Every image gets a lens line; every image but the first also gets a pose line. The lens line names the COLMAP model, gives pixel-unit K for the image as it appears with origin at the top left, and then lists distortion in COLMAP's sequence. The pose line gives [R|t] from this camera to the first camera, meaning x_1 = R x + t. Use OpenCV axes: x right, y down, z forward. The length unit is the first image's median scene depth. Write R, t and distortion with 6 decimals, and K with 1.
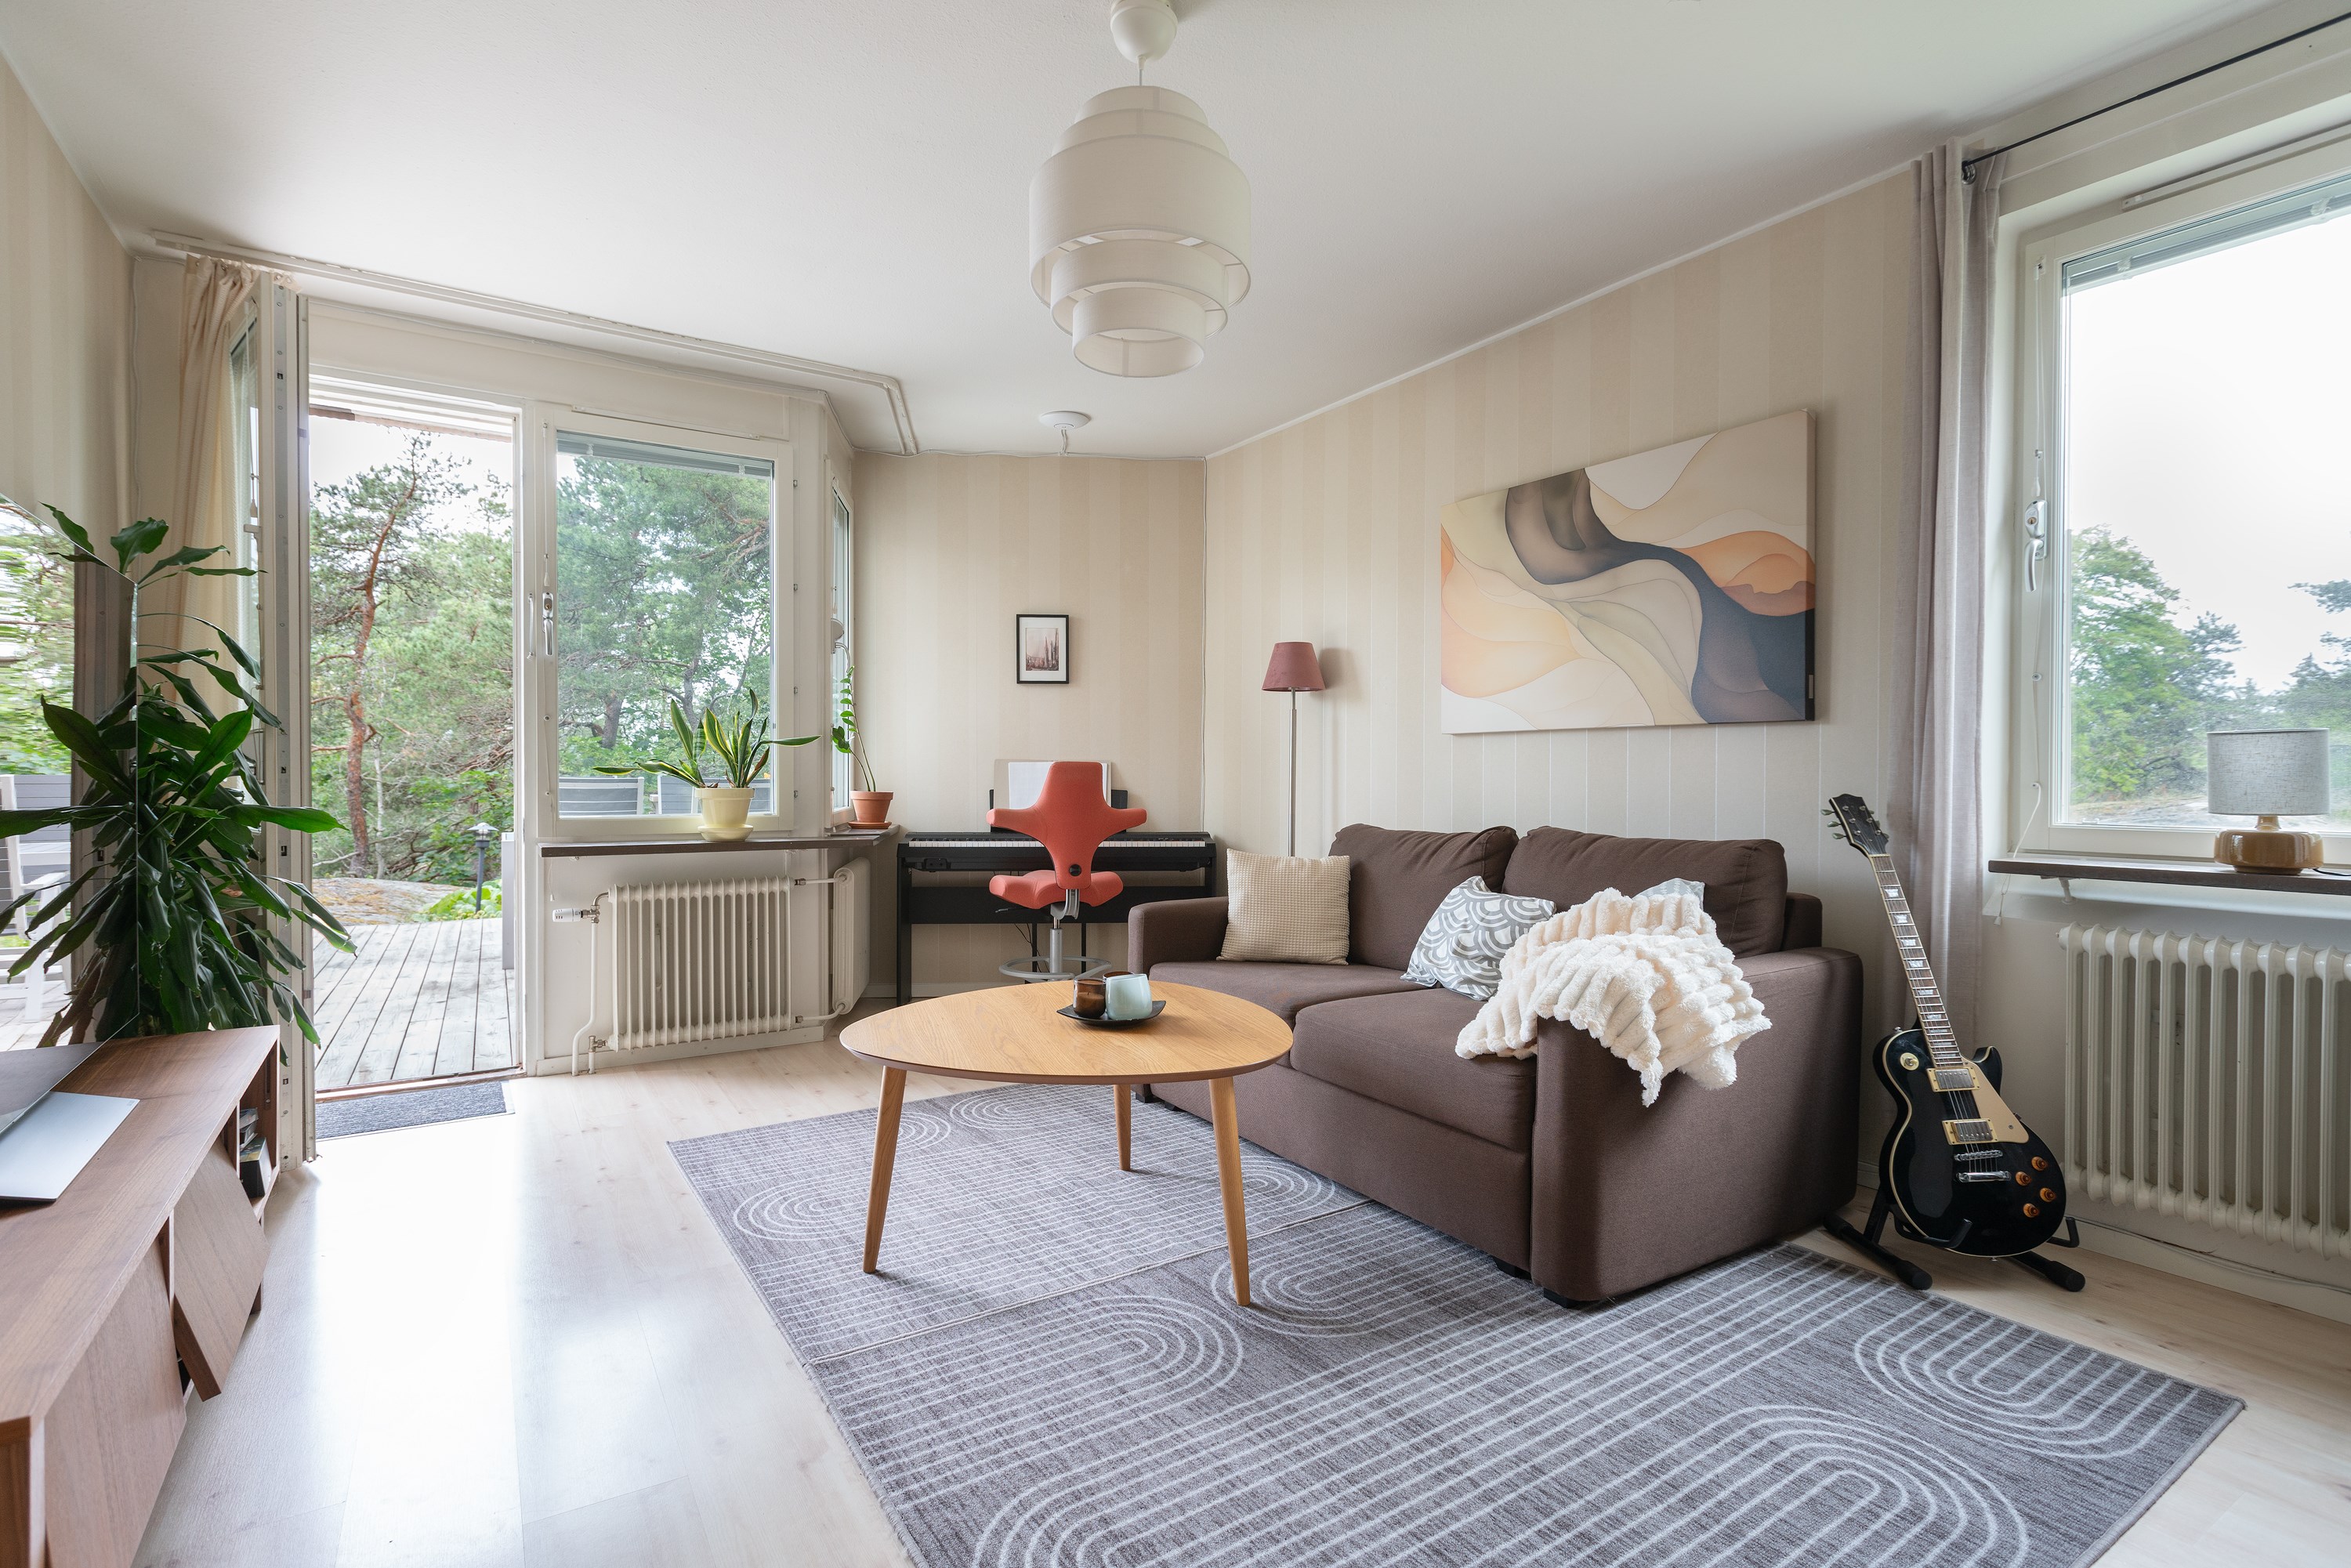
lens RADIAL K [[1064.1, 0, 1175.5], [0, 1064.1, 784.0], [0, 0, 1]] dist [-0.001638, -0.000313]
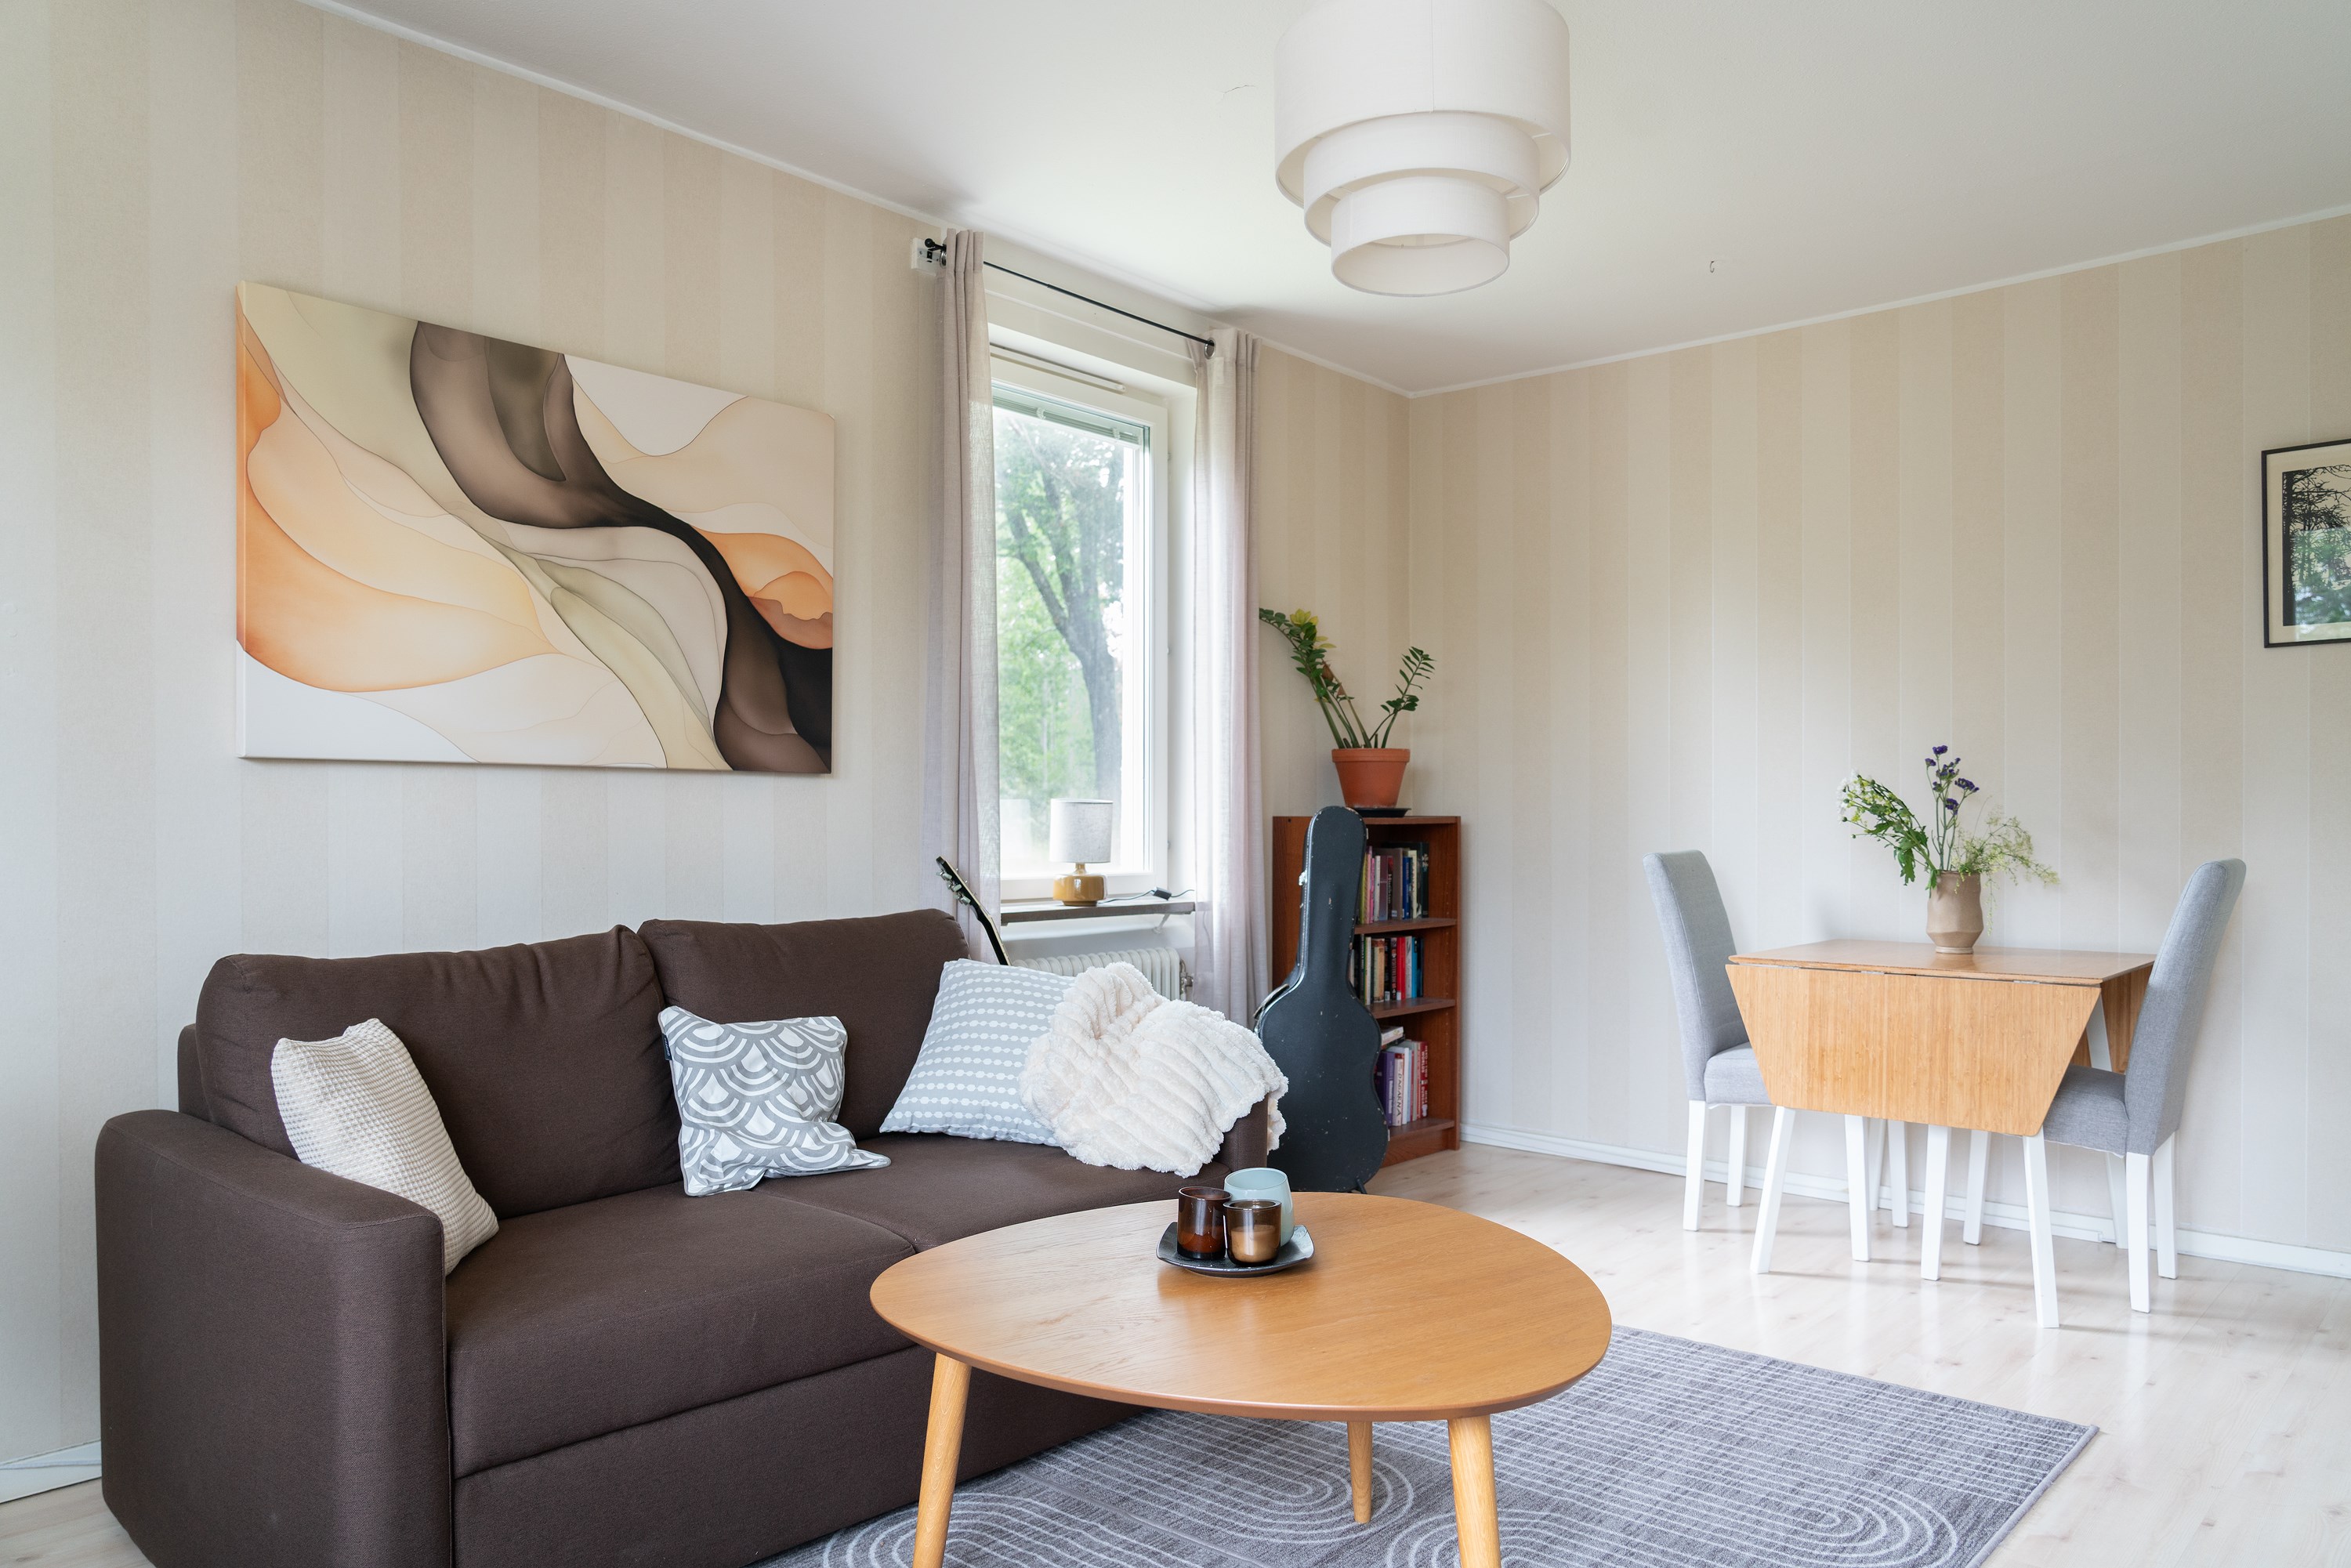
lens RADIAL K [[1689.0, 0, 1179.4], [0, 1689.0, 850.8], [0, 0, 1]] dist [-0.060201, 0.000340]
pose [[-0.271849, -0.013119, 0.962250, -0.759061], [0.012686, 0.999771, 0.017215, -0.015294], [-0.962256, 0.016887, -0.271621, 1.034390]]
